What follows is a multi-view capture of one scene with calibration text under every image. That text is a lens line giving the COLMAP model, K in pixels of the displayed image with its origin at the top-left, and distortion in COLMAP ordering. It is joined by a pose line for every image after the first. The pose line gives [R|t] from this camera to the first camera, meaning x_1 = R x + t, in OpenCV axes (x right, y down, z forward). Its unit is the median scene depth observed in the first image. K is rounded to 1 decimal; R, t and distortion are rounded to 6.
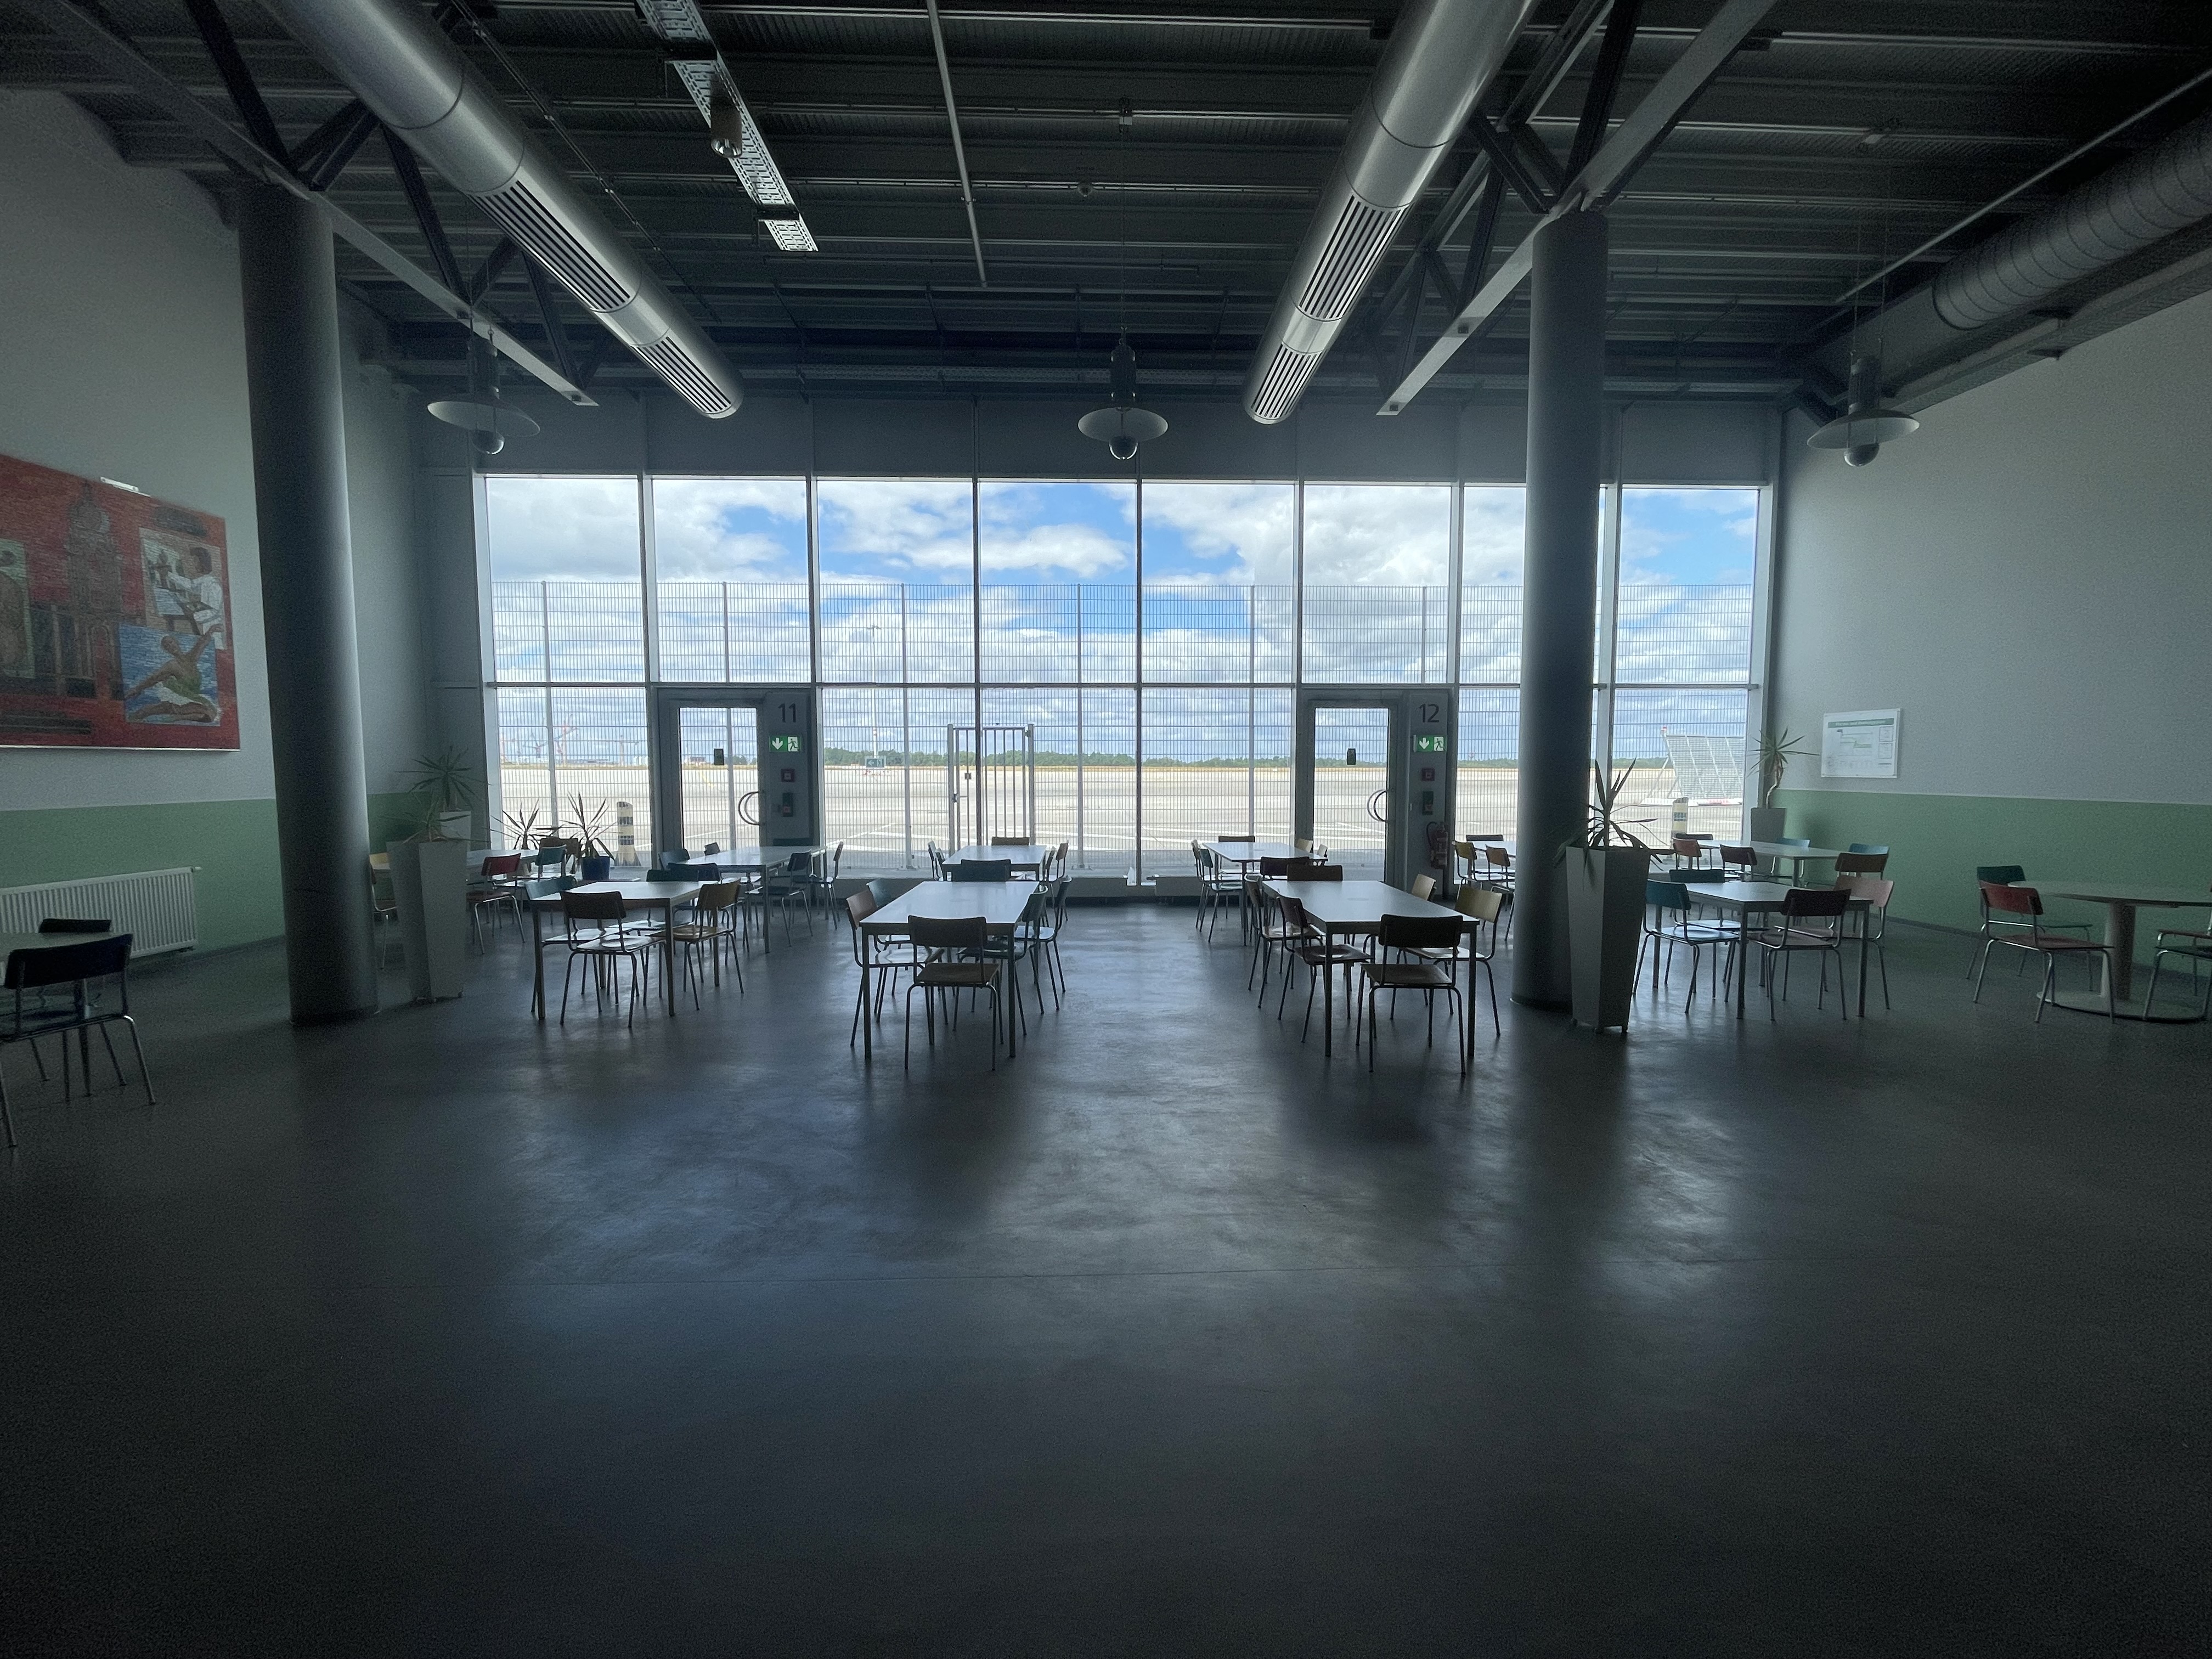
lens RADIAL K [[883.5, 0, 1114.1], [0, 883.5, 830.3], [0, 0, 1]] dist [-0.003687, 0.001117]
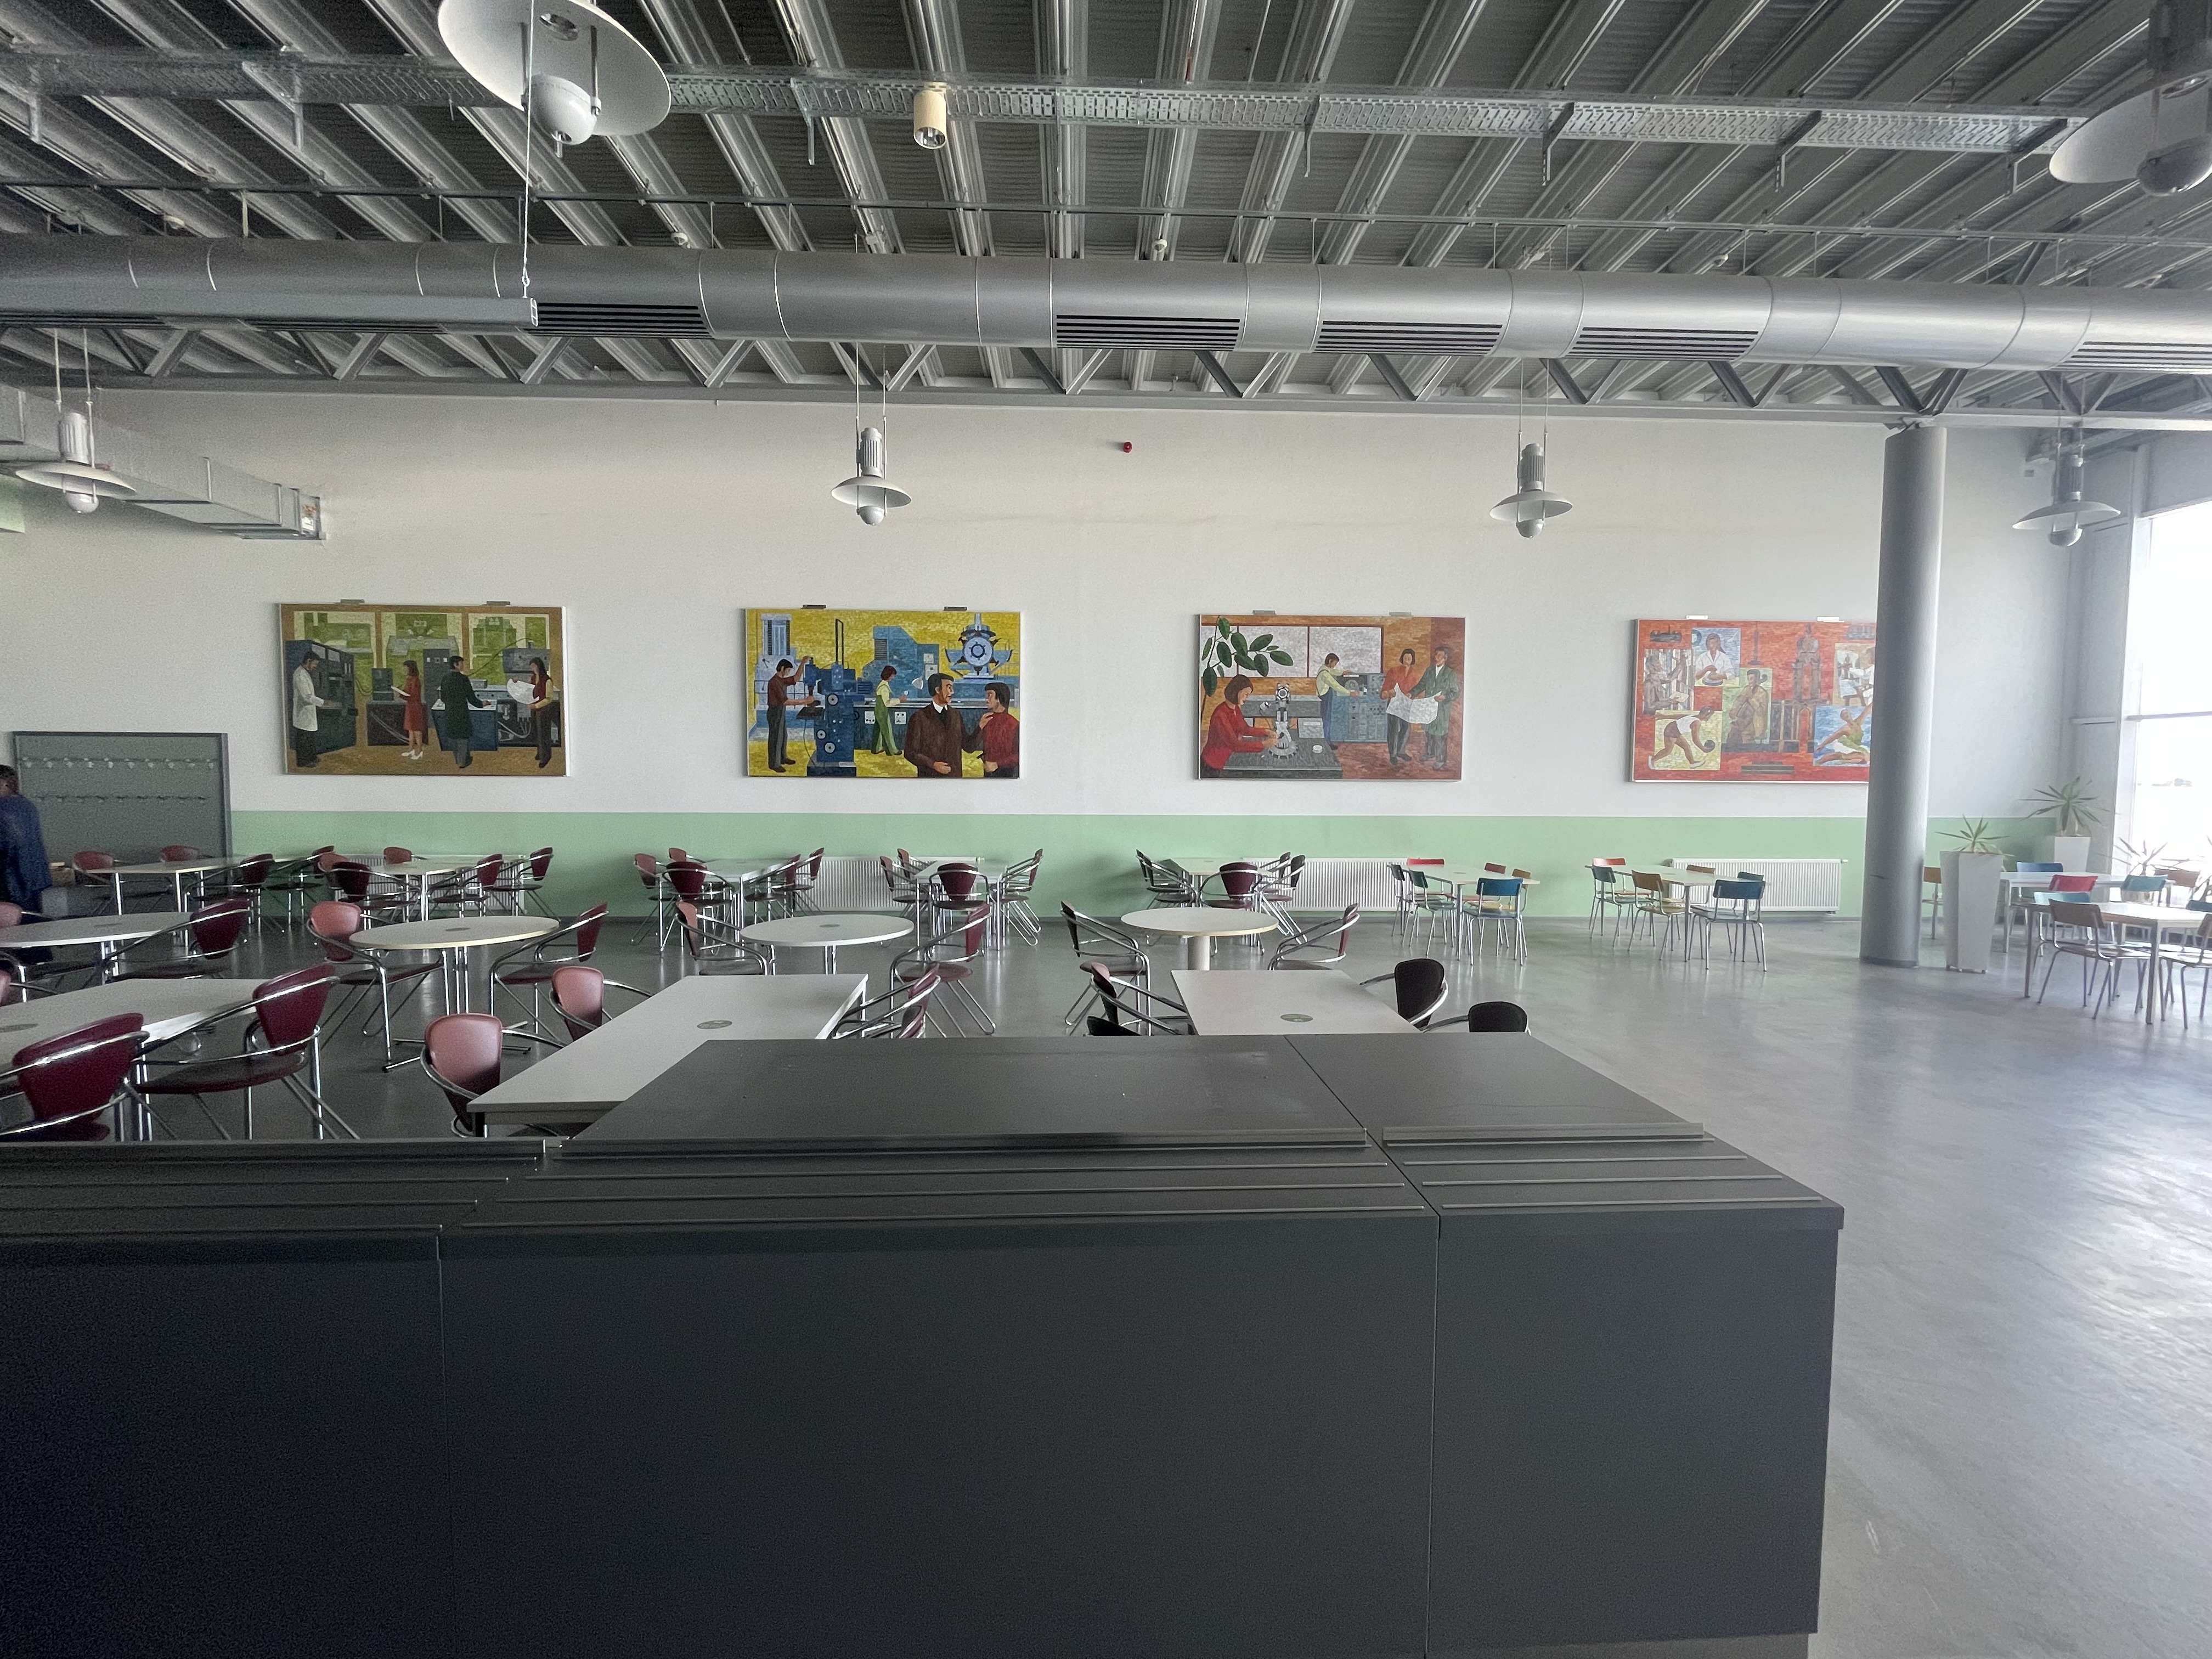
lens RADIAL K [[883.5, 0, 1115.3], [0, 883.5, 834.4], [0, 0, 1]] dist [-0.003687, 0.001117]
pose [[-0.002623, 0.058979, -0.998256, 0.352590], [-0.081027, 0.994964, 0.058997, 0.007259], [0.996708, 0.081041, 0.002170, -0.189246]]
